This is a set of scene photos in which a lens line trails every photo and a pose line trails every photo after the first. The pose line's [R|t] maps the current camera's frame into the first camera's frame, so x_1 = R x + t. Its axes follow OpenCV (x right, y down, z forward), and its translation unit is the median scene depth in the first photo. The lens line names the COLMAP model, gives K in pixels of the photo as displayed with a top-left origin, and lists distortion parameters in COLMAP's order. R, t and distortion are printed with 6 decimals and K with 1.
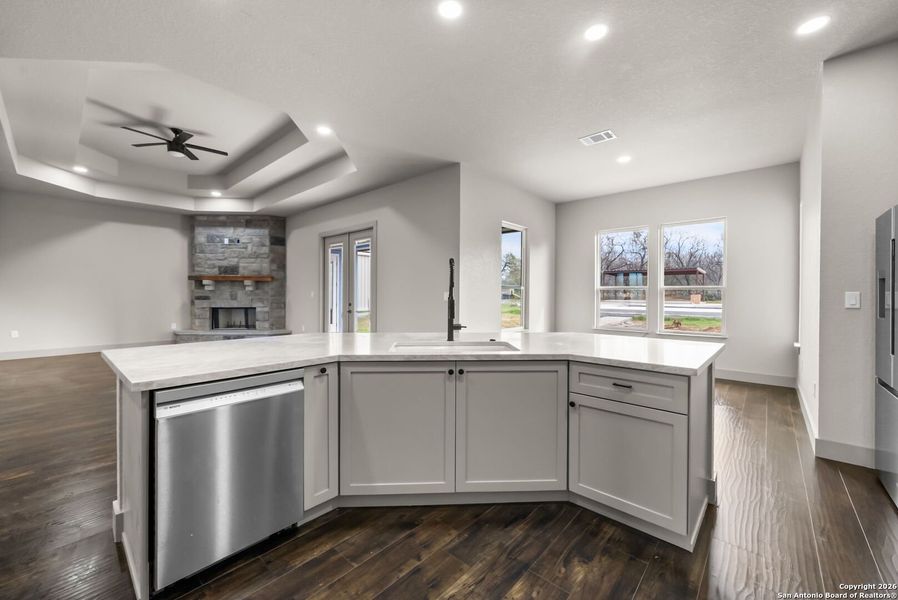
lens RADIAL K [[359.4, 0, 449.0], [0, 359.4, 300.0], [0, 0, 1]] dist [0.000151, 0.000015]
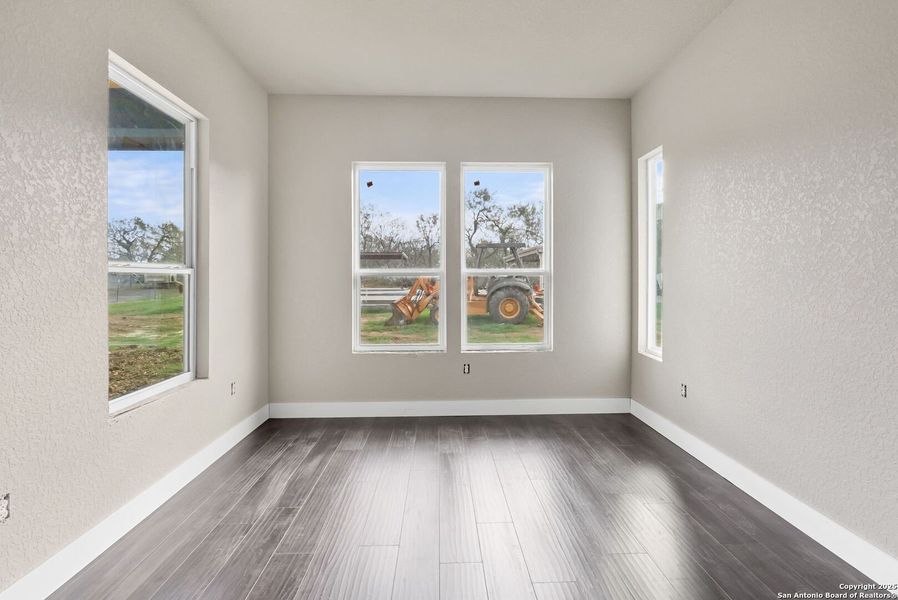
lens RADIAL K [[400.9, 0, 448.2], [0, 400.9, 280.2], [0, 0, 1]] dist [0.001504, 0.000220]
pose [[0.716132, -0.009930, 0.697894, 0.198054], [0.019742, 0.999787, -0.006033, -0.034645], [-0.697686, 0.018099, 0.716176, 0.957276]]
